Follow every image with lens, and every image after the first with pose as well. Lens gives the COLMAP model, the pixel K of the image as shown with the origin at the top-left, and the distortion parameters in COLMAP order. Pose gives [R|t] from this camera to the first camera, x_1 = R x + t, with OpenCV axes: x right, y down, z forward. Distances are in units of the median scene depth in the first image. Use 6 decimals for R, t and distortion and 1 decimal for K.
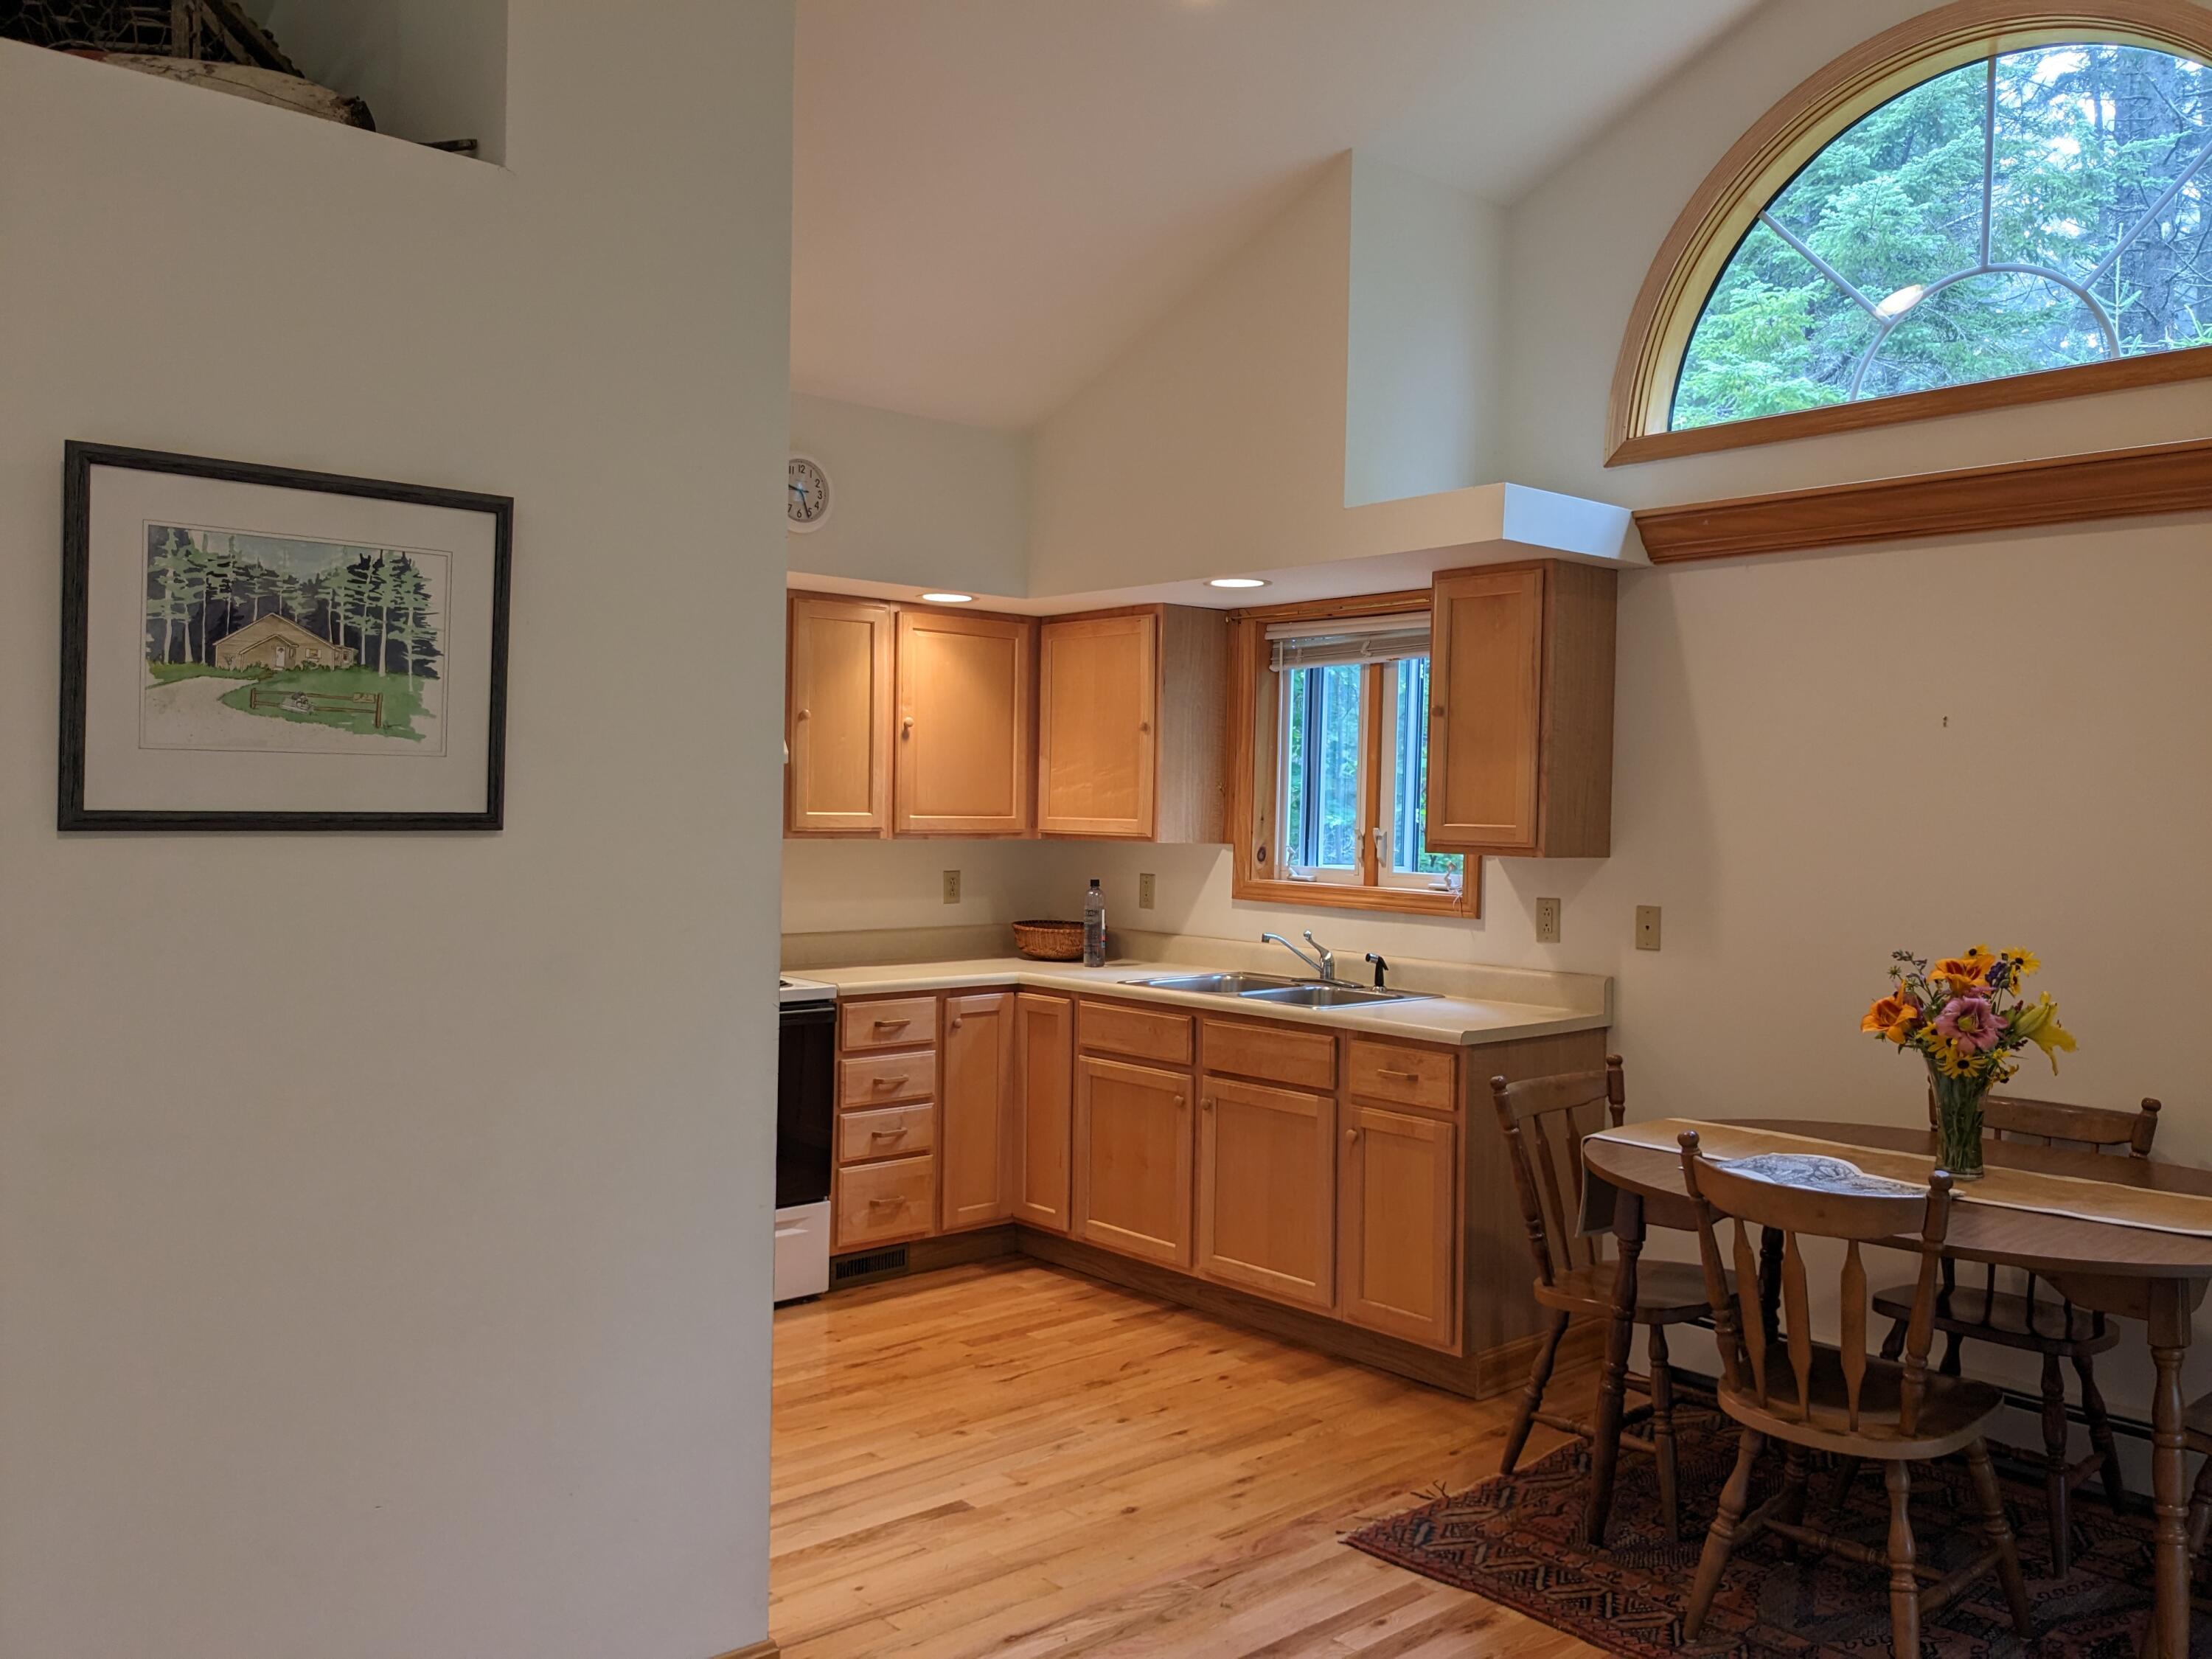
lens RADIAL K [[1761.6, 0, 1106.0], [0, 1761.6, 829.5], [0, 0, 1]] dist [0.046970, -0.118072]
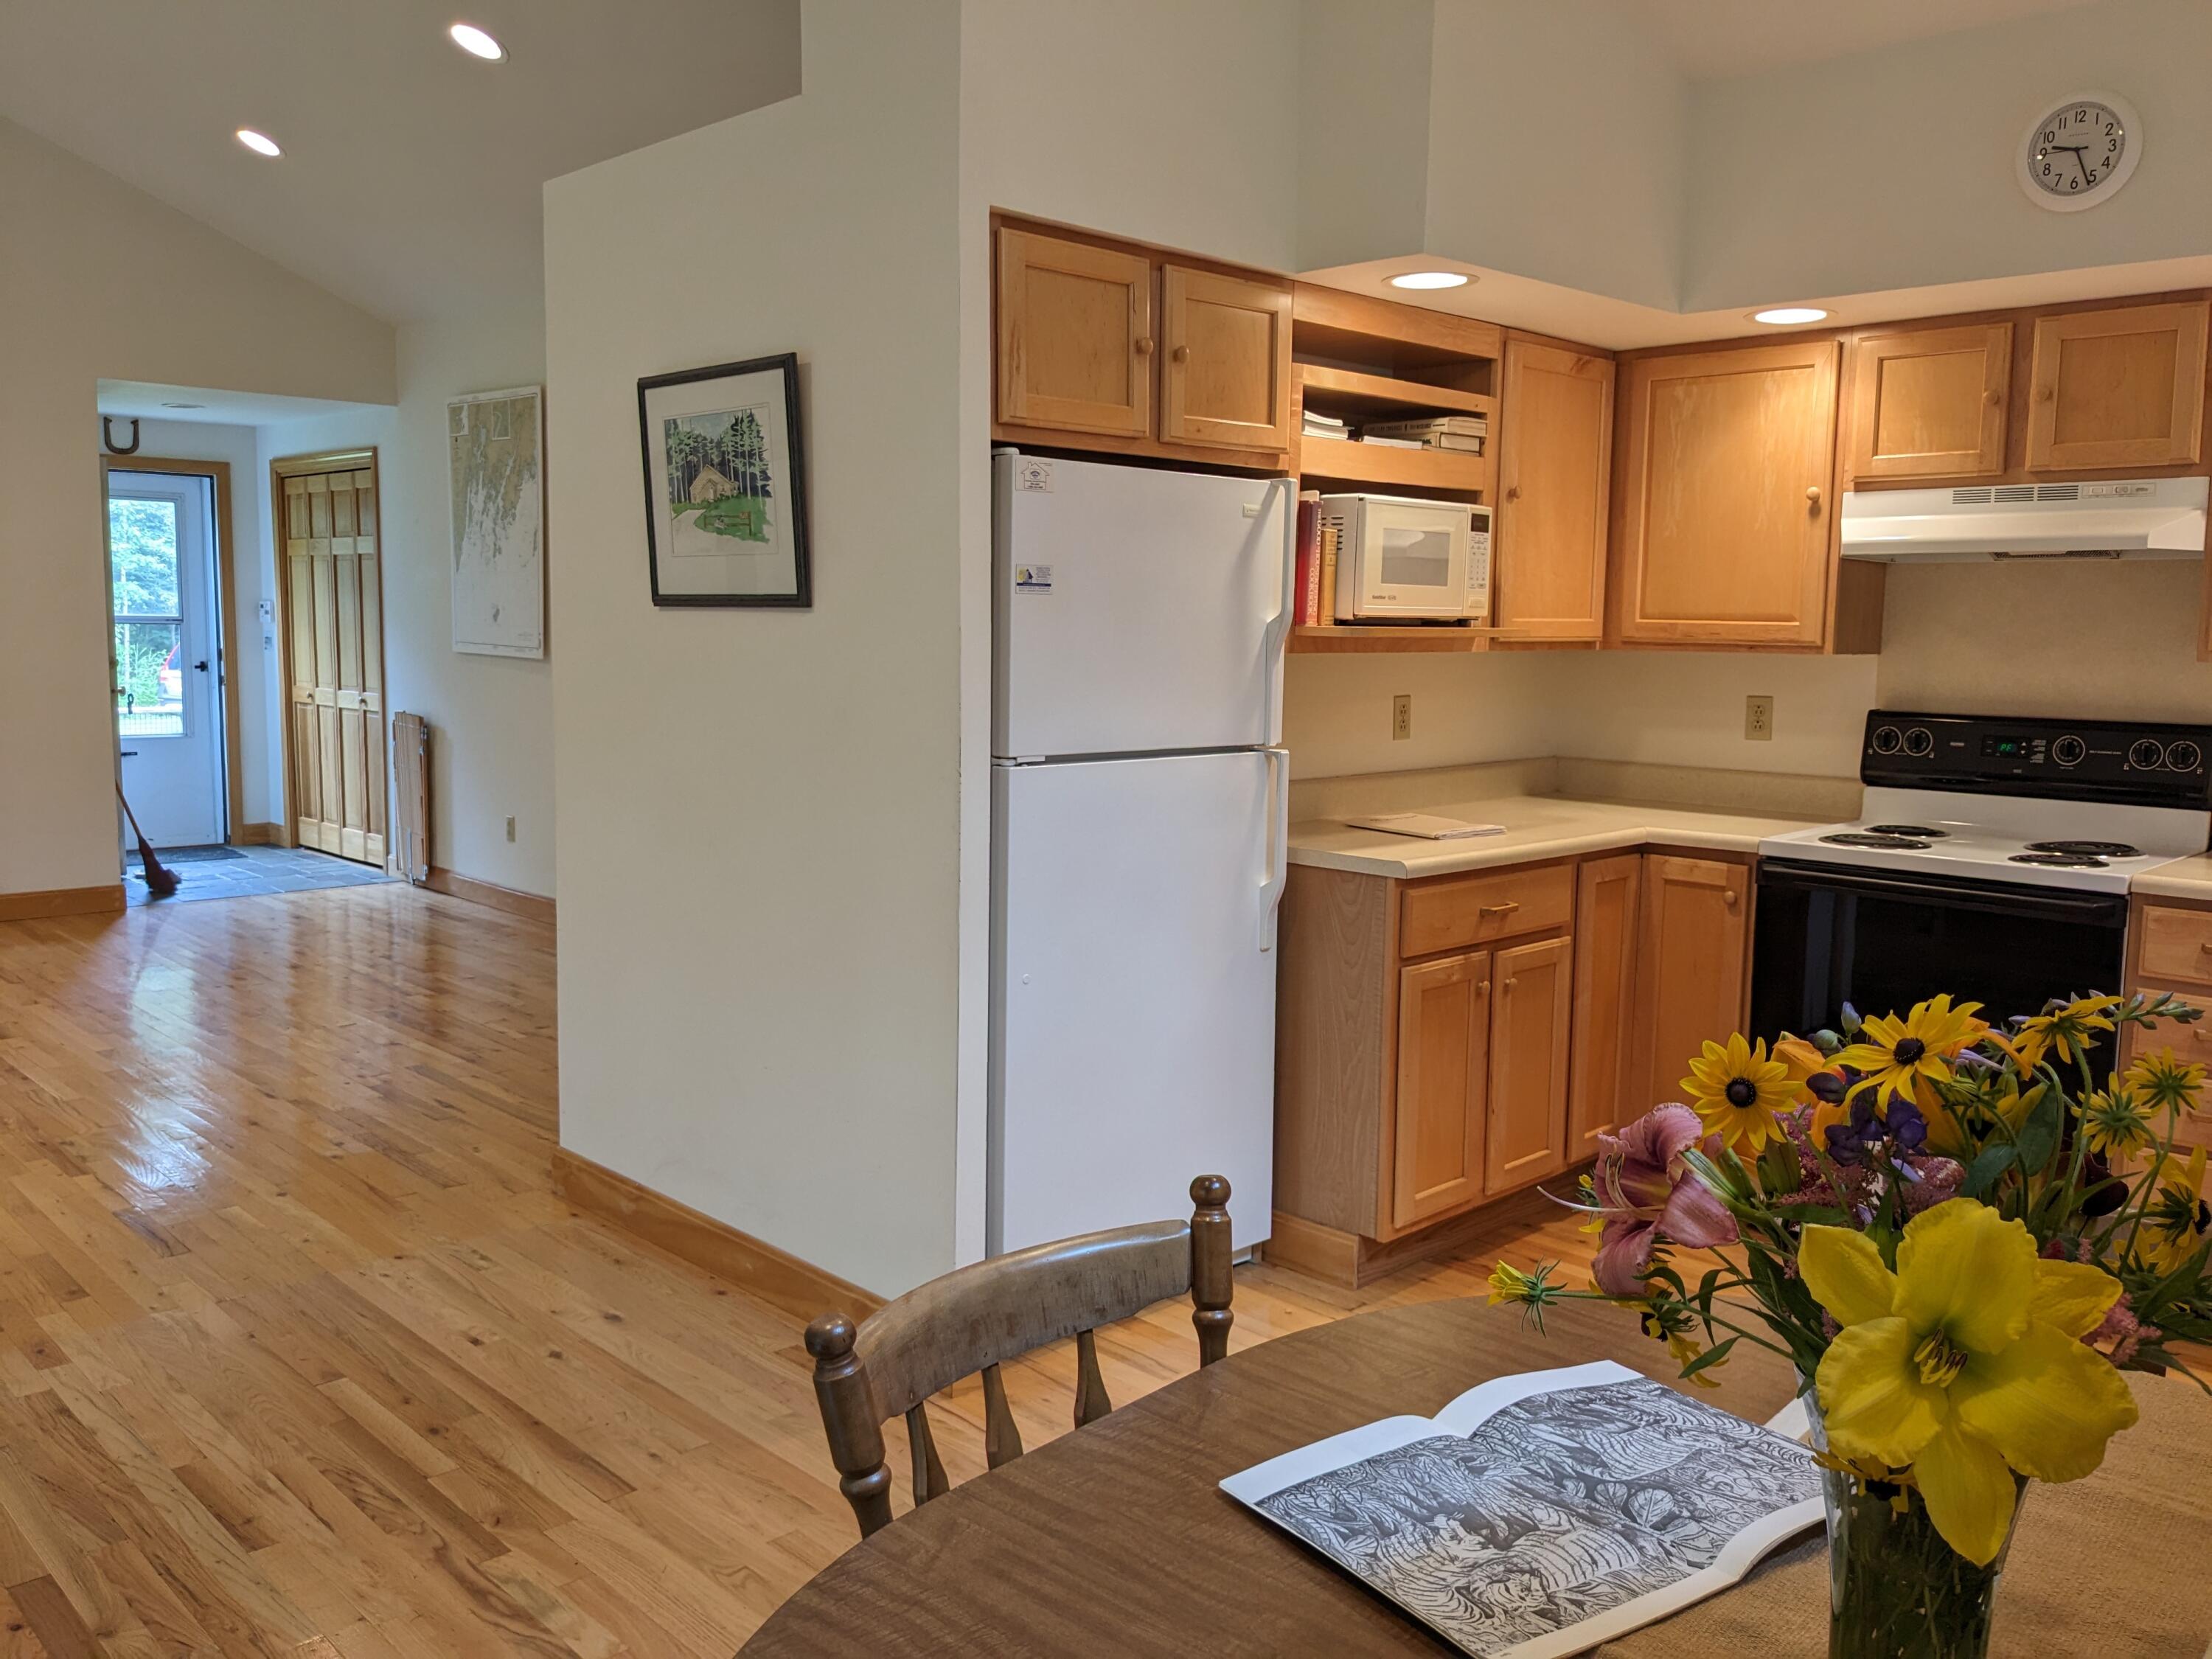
lens RADIAL K [[1755.8, 0, 1116.1], [0, 1755.8, 823.5], [0, 0, 1]] dist [-0.003419, -0.005977]
pose [[0.058119, 0.101652, -0.993121, 0.557248], [-0.028145, 0.994574, 0.100154, 0.012923], [0.997913, 0.022131, 0.060664, 0.643960]]
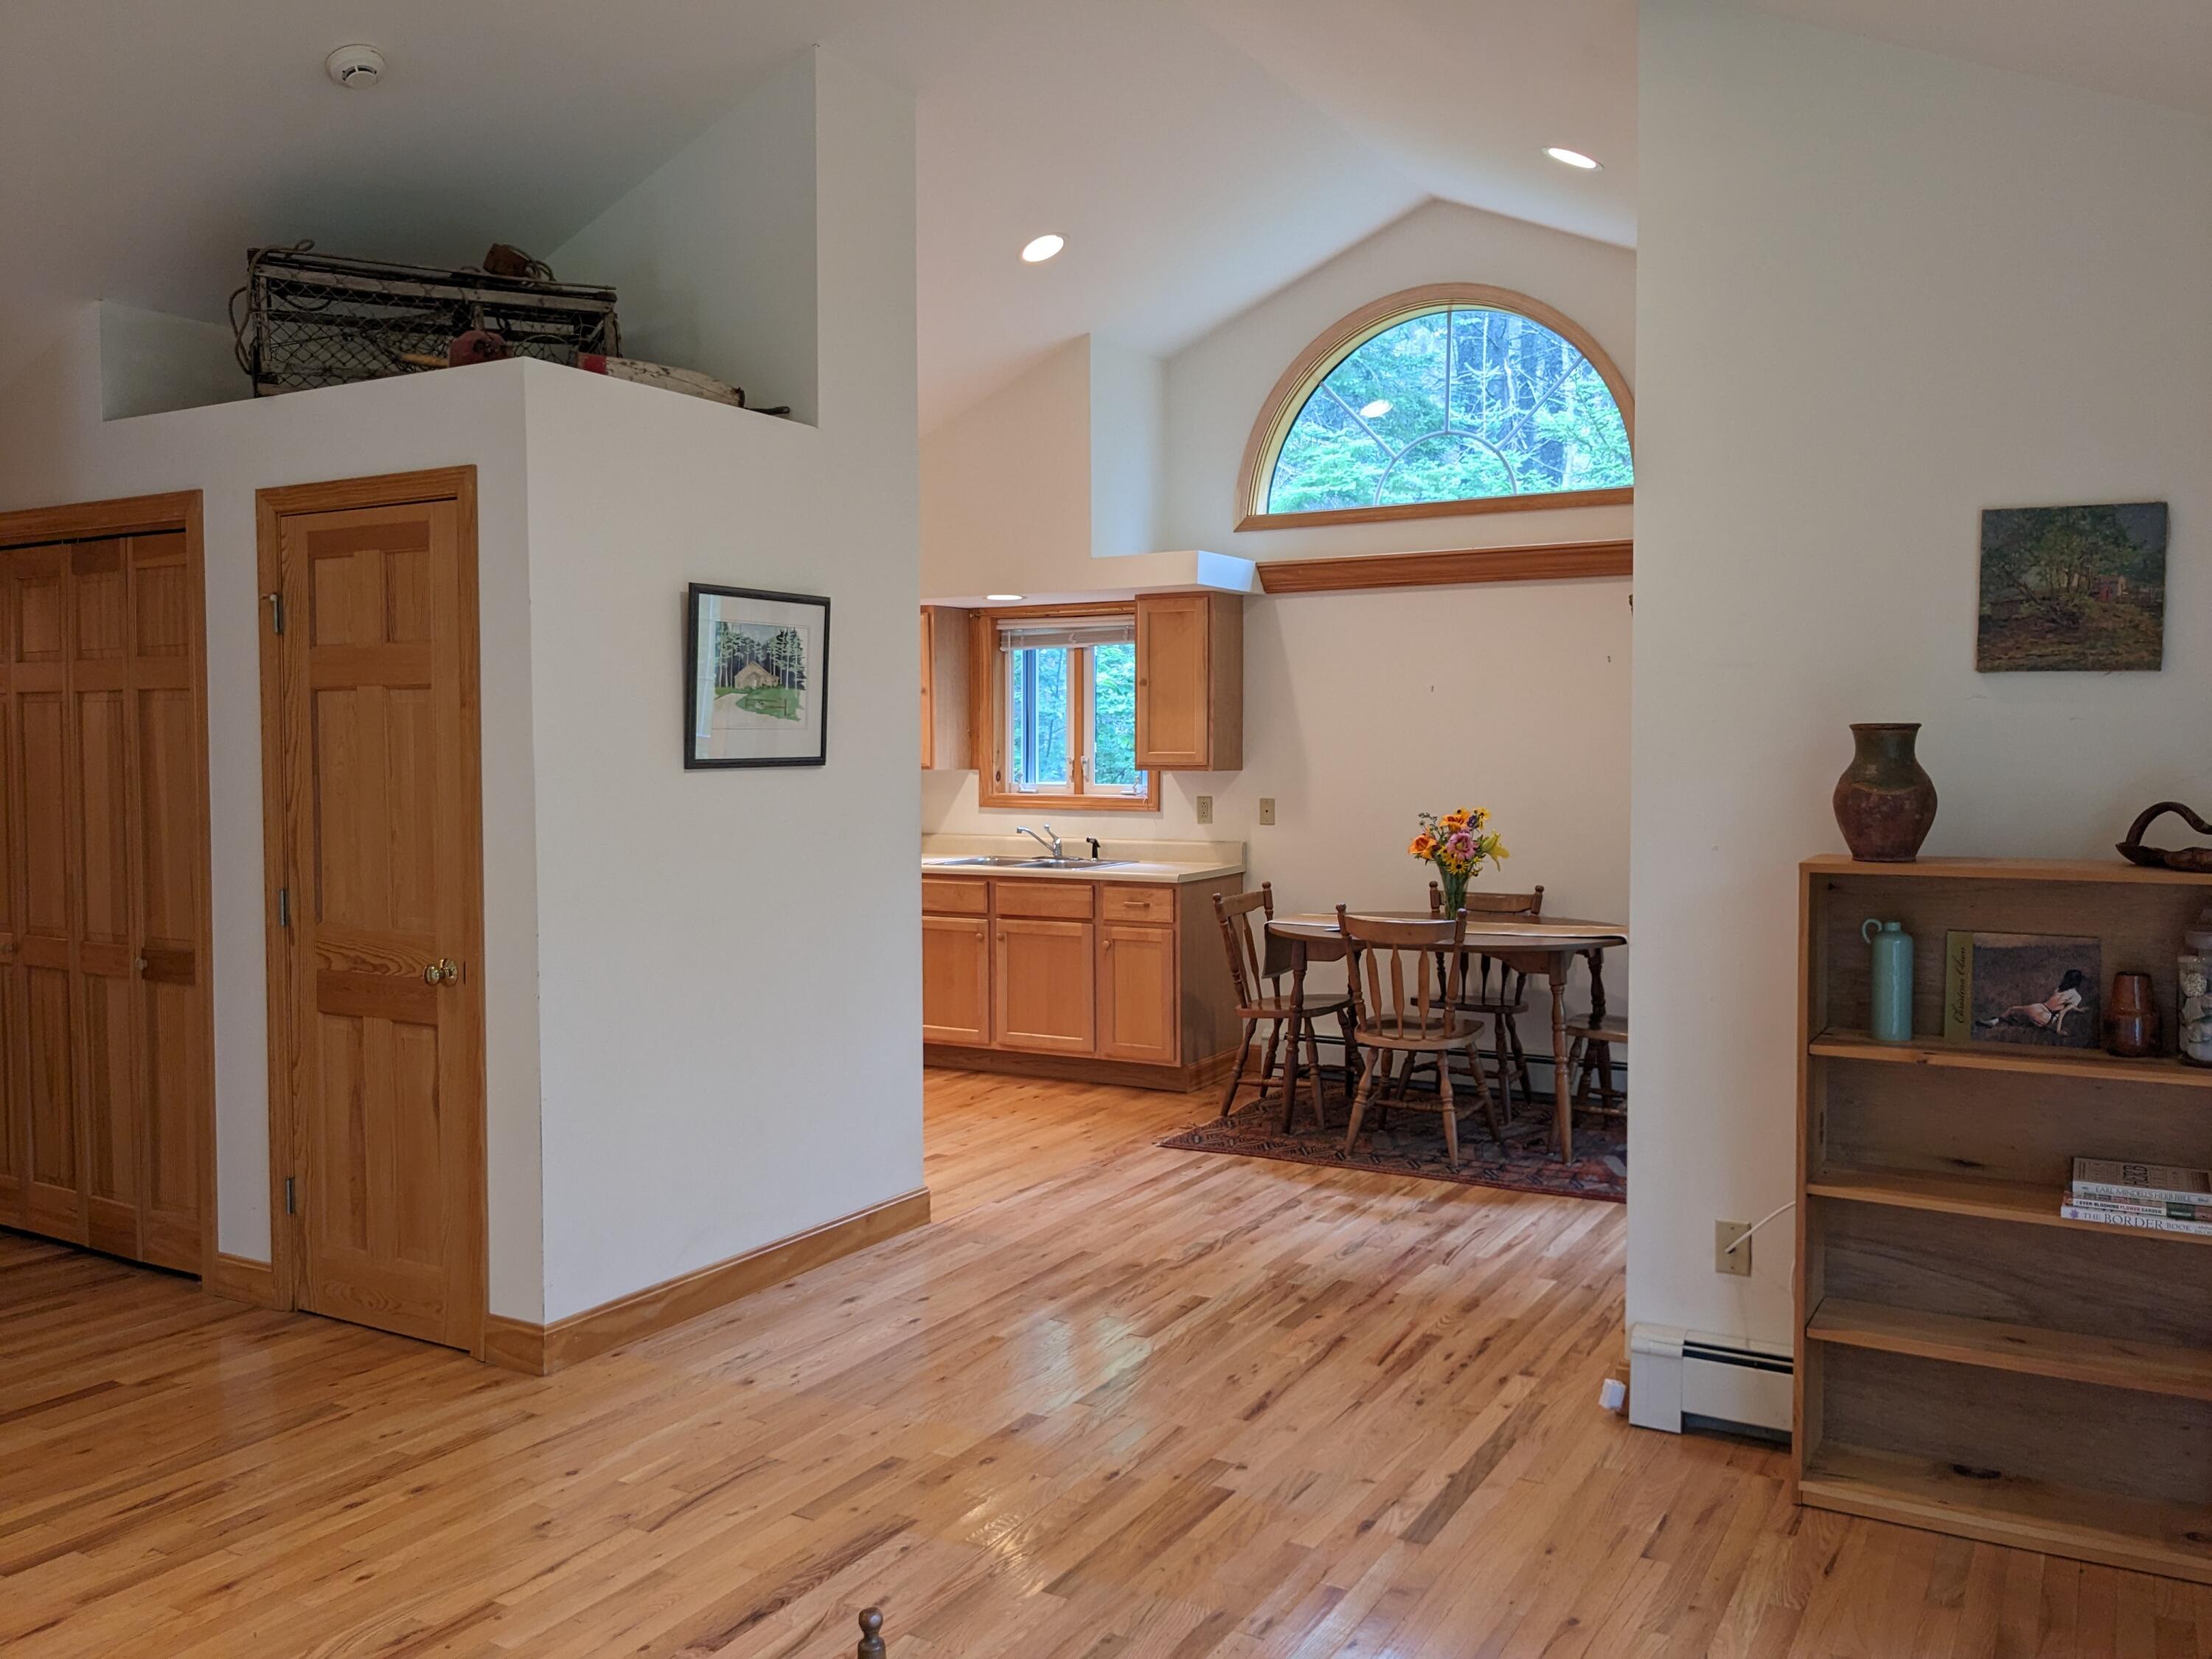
lens RADIAL K [[1755.8, 0, 1116.1], [0, 1755.8, 823.5], [0, 0, 1]] dist [-0.003419, -0.005977]
pose [[0.945856, -0.035880, 0.322598, -0.372631], [0.024406, 0.998920, 0.039544, -0.002376], [-0.323668, -0.029529, 0.945710, -0.536150]]
